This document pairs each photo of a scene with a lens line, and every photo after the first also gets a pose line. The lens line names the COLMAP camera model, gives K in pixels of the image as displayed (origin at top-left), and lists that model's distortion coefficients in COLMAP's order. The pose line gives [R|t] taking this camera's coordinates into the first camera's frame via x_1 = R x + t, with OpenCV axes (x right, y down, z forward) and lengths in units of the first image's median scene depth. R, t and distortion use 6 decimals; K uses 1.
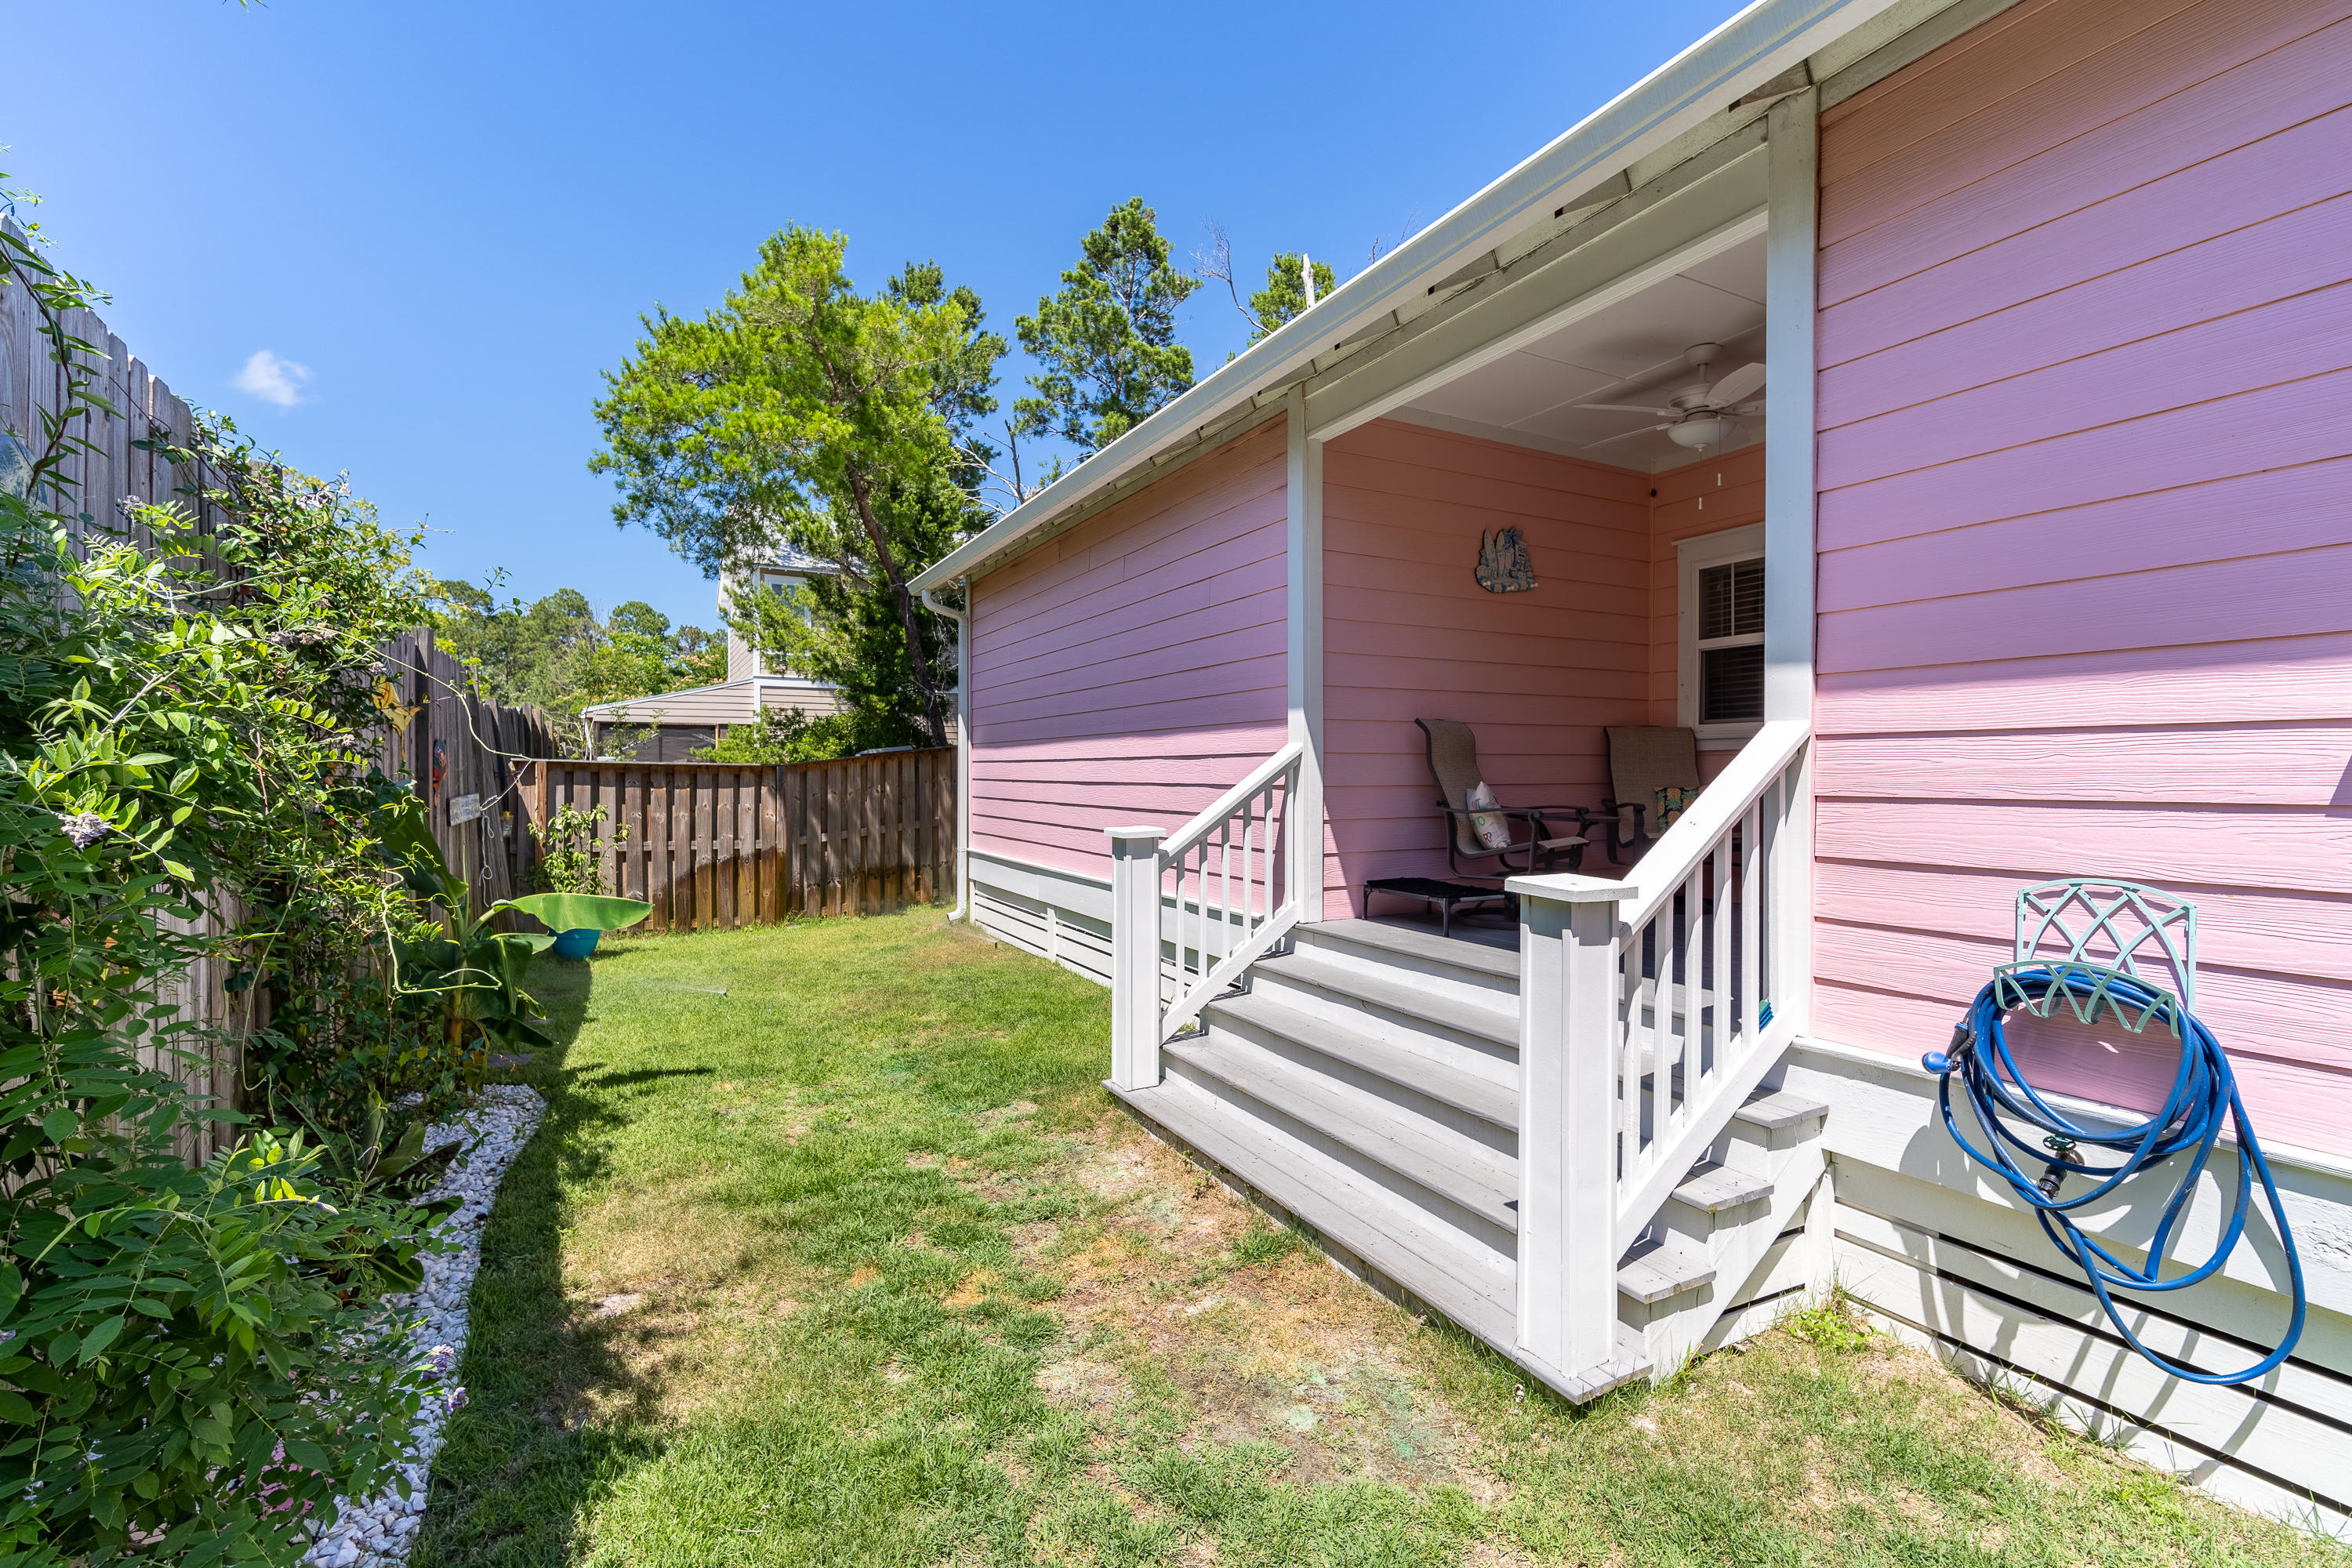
lens RADIAL K [[1015.8, 0, 1176.7], [0, 1015.8, 782.9], [0, 0, 1]] dist [0.000557, 0.000055]
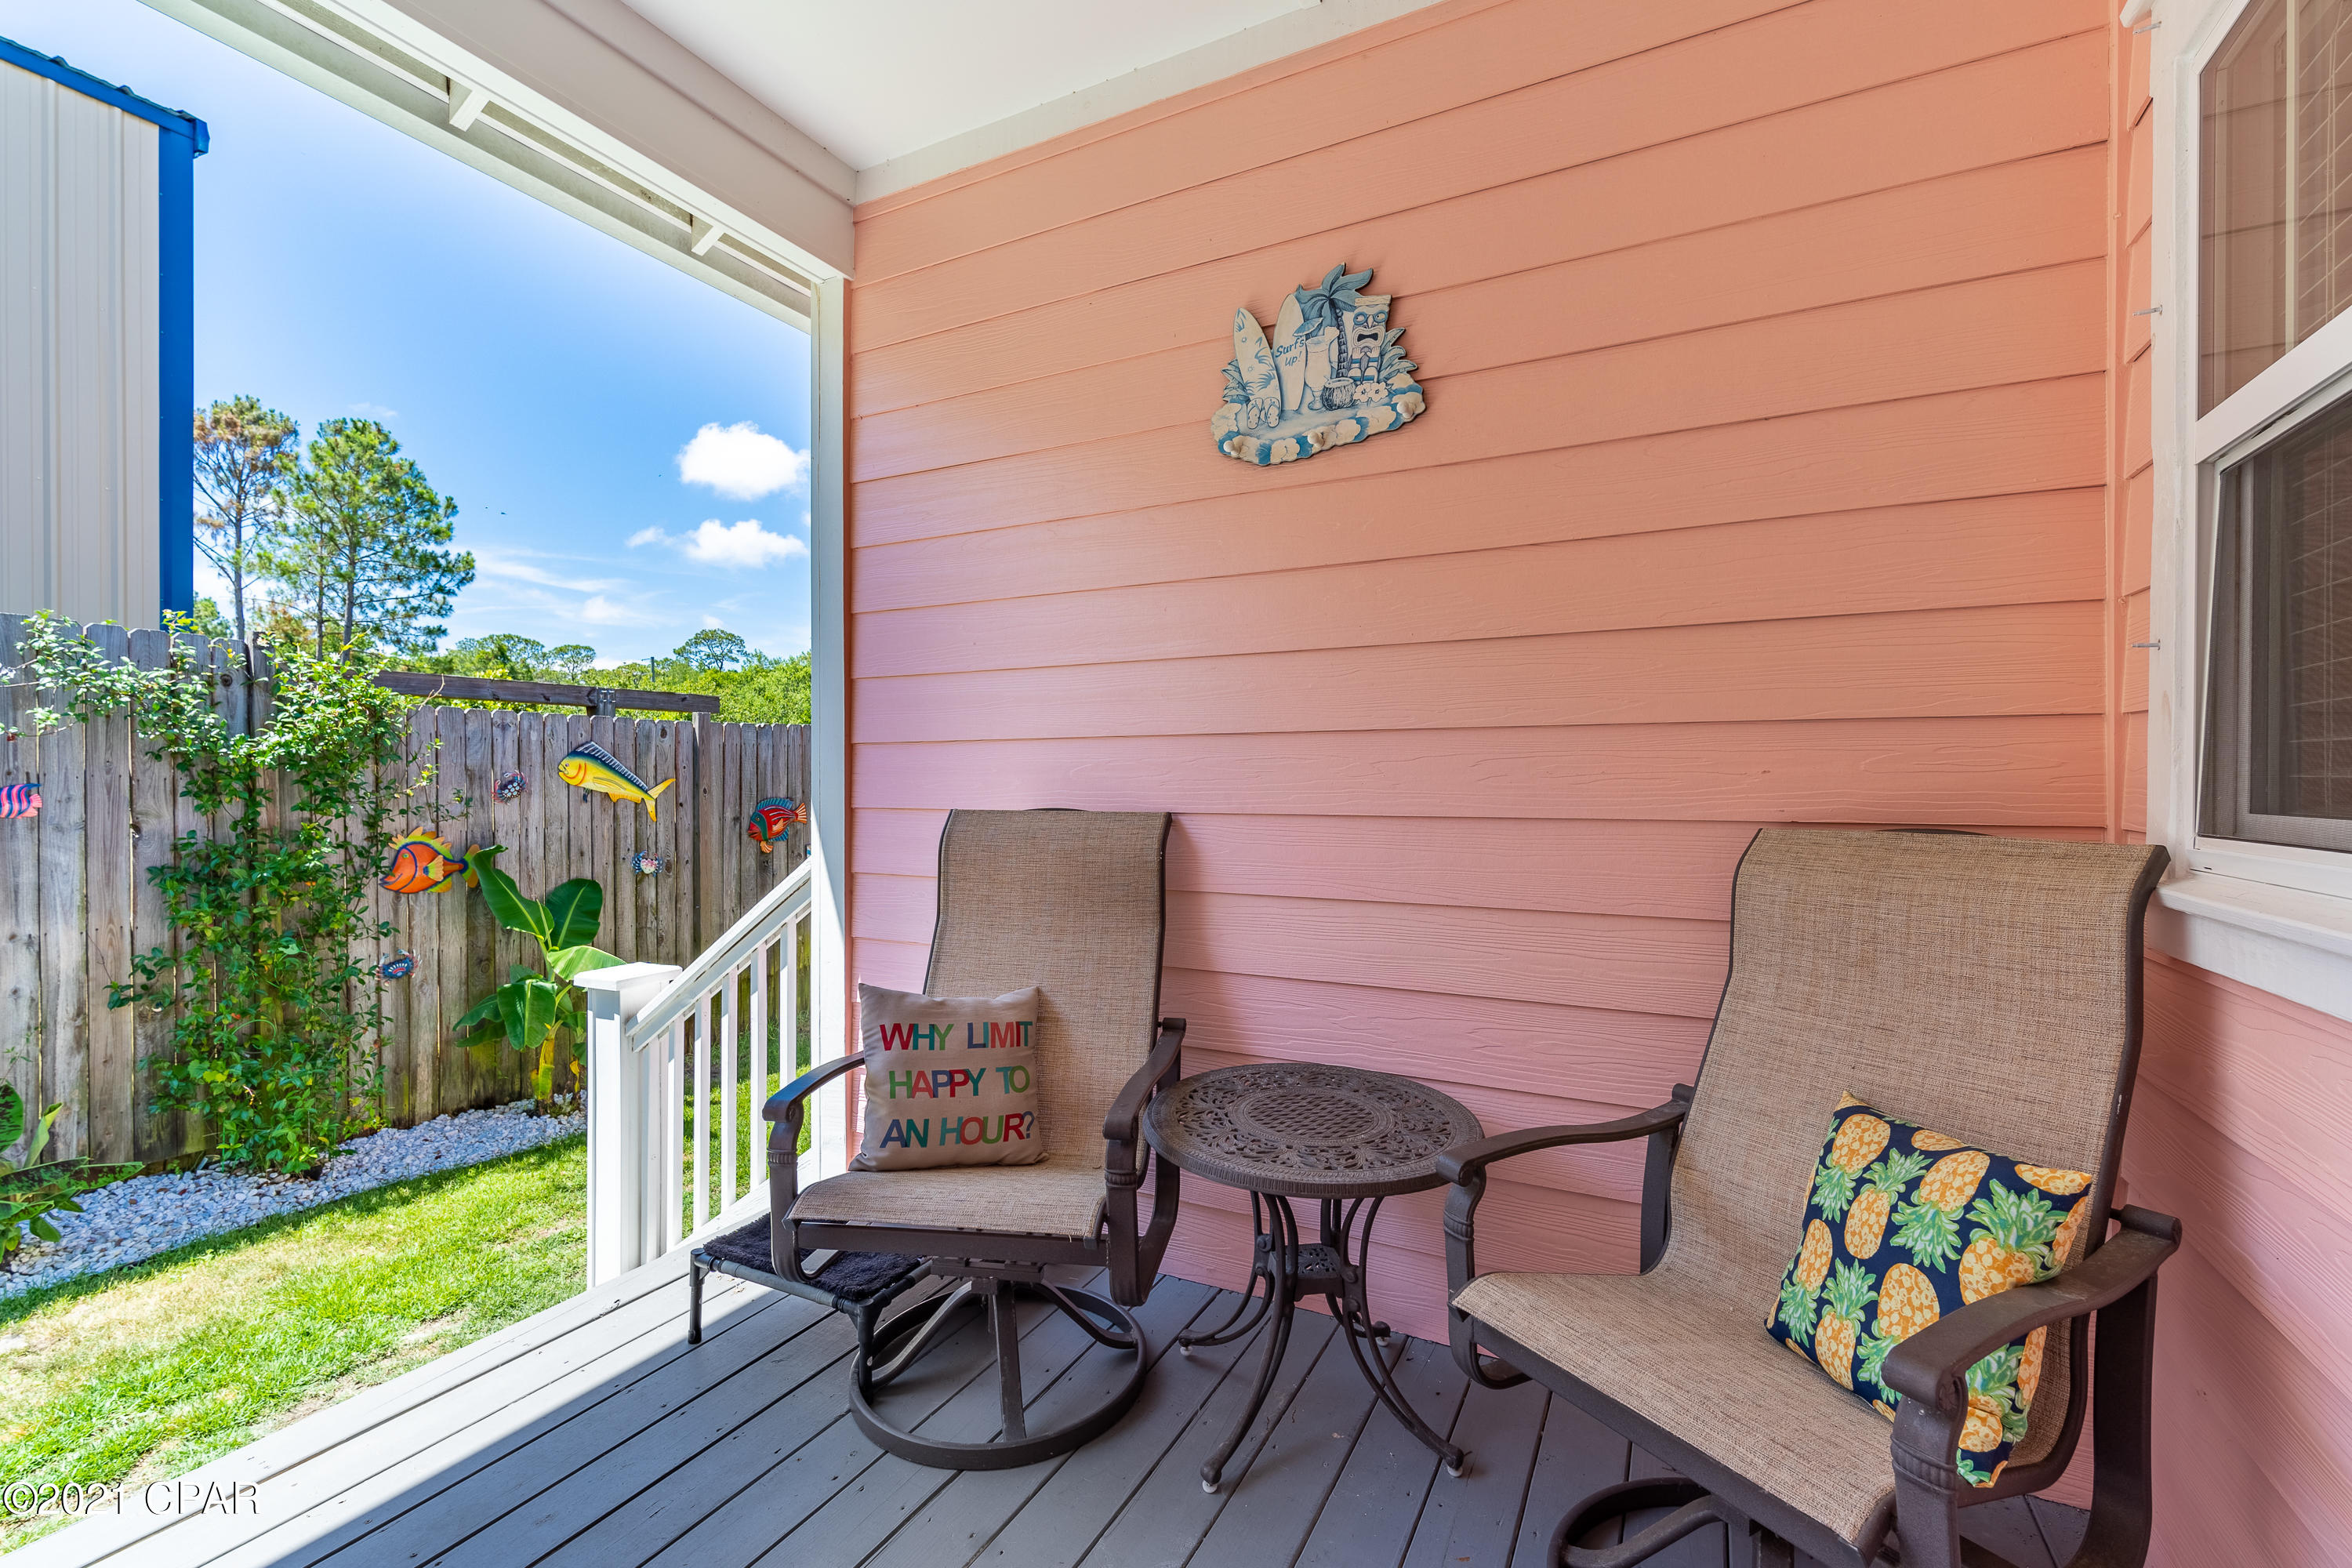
lens RADIAL K [[1015.8, 0, 1175.8], [0, 1015.8, 781.1], [0, 0, 1]] dist [0.000557, 0.000055]
pose [[0.569909, 0.004718, -0.821694, 0.602052], [-0.004233, 0.999987, 0.002806, -0.070719], [0.821697, 0.001879, 0.569922, 0.754283]]
